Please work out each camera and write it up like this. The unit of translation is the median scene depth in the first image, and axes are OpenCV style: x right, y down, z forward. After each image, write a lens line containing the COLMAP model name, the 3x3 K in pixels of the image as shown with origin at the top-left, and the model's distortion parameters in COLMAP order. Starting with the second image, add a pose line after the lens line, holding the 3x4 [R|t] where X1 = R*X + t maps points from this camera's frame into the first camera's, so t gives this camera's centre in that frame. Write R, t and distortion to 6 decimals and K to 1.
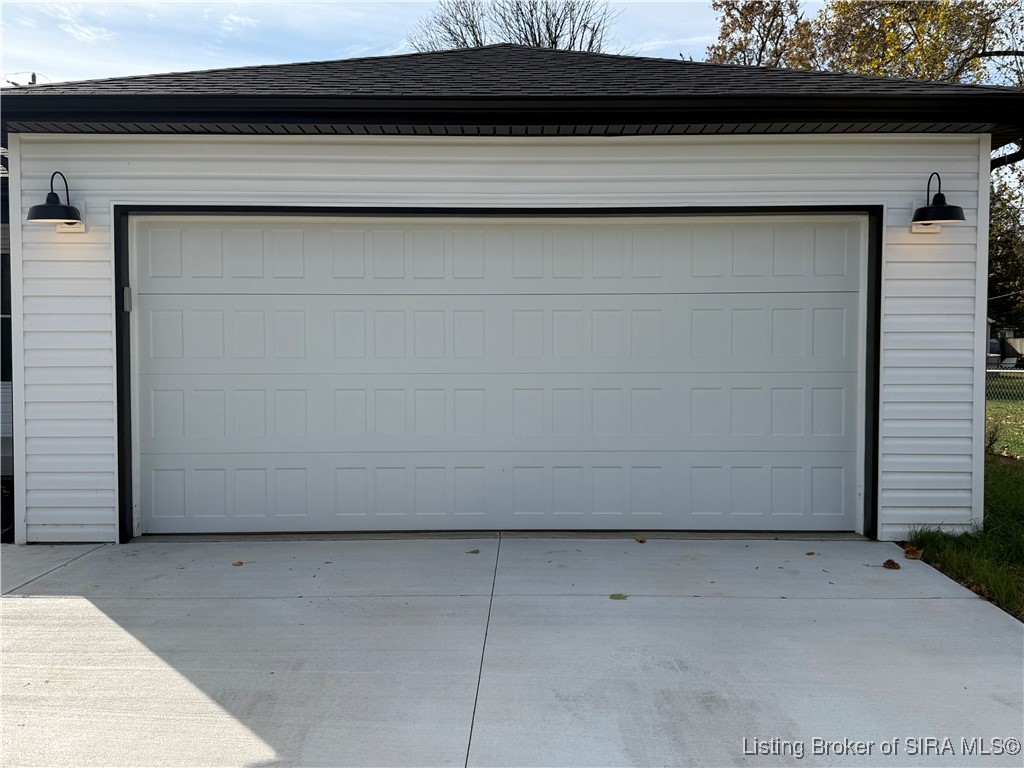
lens RADIAL K [[912.0, 0, 520.7], [0, 912.0, 383.0], [0, 0, 1]] dist [0.015831, 0.013195]
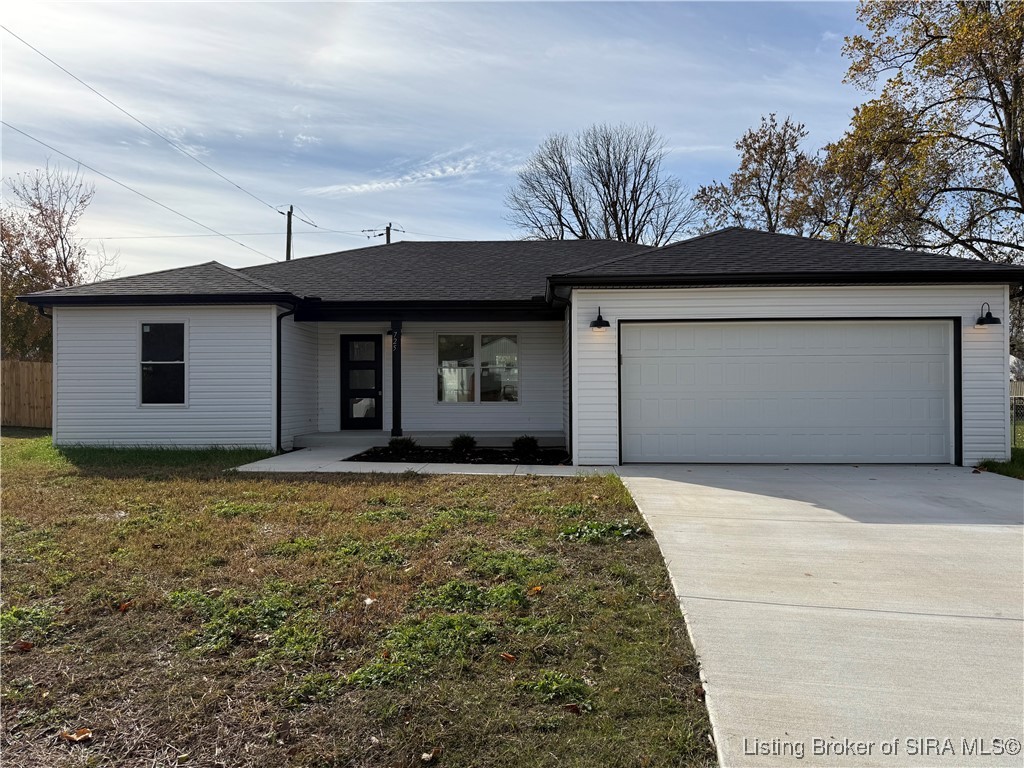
lens RADIAL K [[721.2, 0, 511.0], [0, 721.2, 389.8], [0, 0, 1]] dist [0.030116, -0.038295]
pose [[0.998898, -0.002020, -0.046897, -0.611520], [0.000021, 0.999092, -0.042597, 0.059818], [0.046940, 0.042549, 0.997991, -0.804124]]
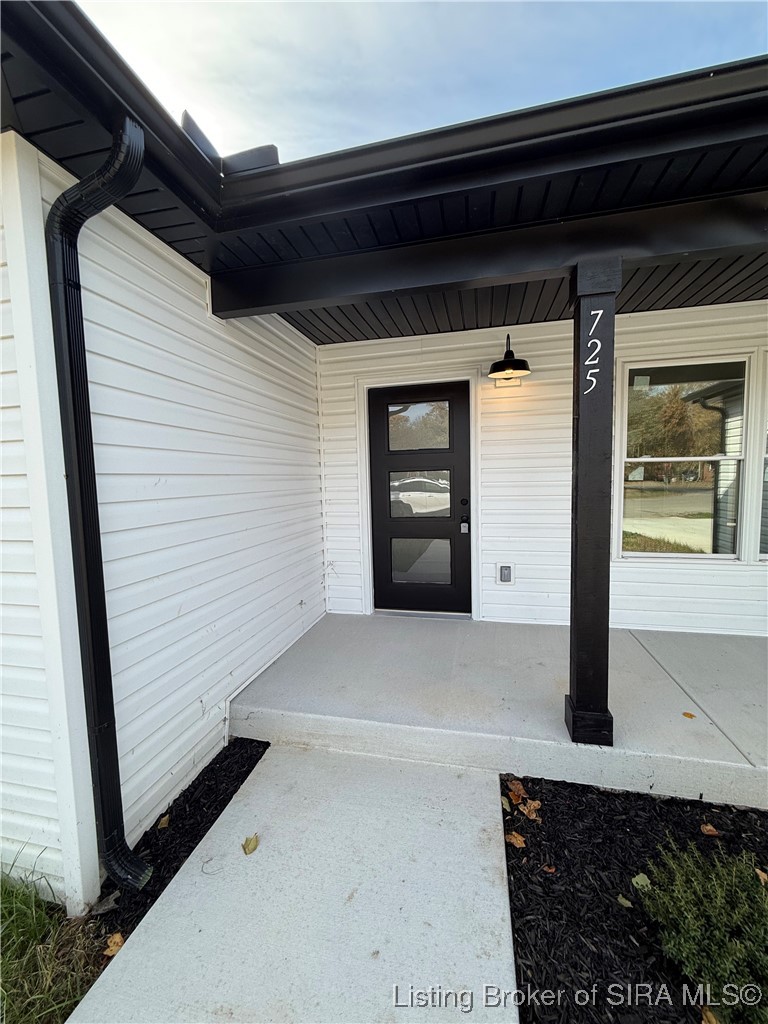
lens RADIAL K [[409.6, 0, 386.5], [0, 409.6, 509.4], [0, 0, 1]] dist [-0.002665, 0.001406]
pose [[0.972598, 0.000633, -0.232490, -1.156134], [0.009701, 0.999015, 0.043304, -0.088699], [0.232289, -0.044373, 0.971634, 1.079180]]
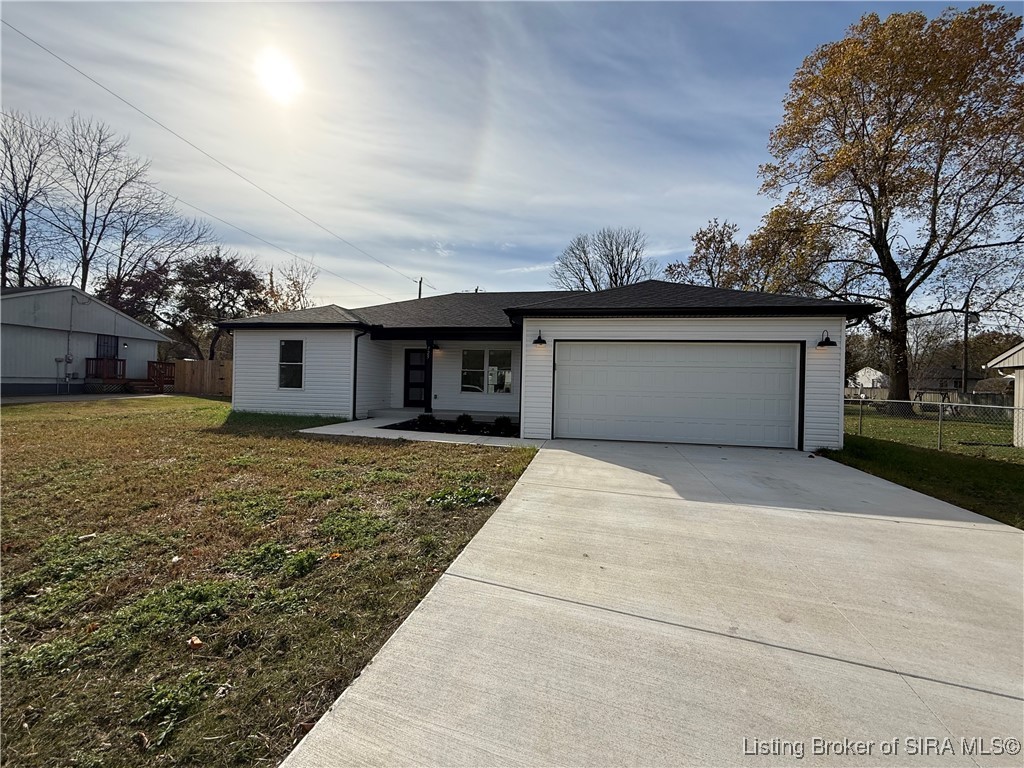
lens RADIAL K [[409.6, 0, 507.1], [0, 409.6, 384.3], [0, 0, 1]] dist [-0.002665, 0.001406]
pose [[0.982180, 0.024304, -0.186363, -0.316360], [-0.032469, 0.998636, -0.040884, 0.038503], [0.185115, 0.046206, 0.981630, -0.501484]]
